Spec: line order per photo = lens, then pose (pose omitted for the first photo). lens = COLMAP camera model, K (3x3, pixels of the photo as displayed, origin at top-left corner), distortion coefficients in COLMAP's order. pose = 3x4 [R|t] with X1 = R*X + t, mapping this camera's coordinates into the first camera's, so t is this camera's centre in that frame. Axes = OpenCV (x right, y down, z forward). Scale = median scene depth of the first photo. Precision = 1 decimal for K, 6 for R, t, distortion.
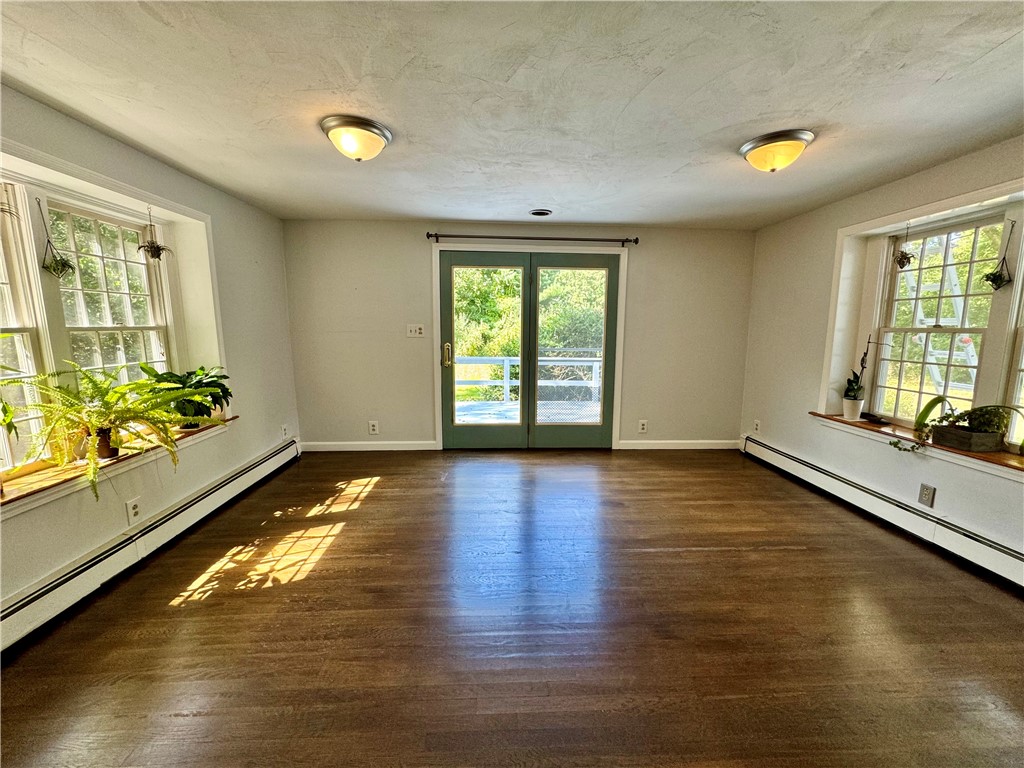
lens RADIAL K [[406.5, 0, 512.0], [0, 406.5, 384.0], [0, 0, 1]] dist [-0.002430, -0.000190]
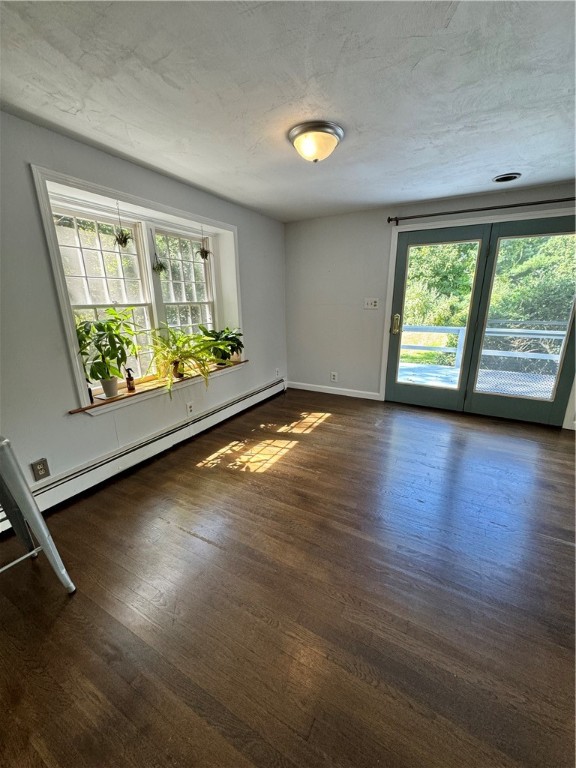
lens RADIAL K [[304.9, 0, 288.0], [0, 304.9, 384.0], [0, 0, 1]] dist [-0.002430, -0.000190]
pose [[0.848606, 0.129087, -0.513035, 0.082088], [-0.062403, 0.987428, 0.145231, -0.012349], [0.525332, -0.091229, 0.845992, 0.089909]]
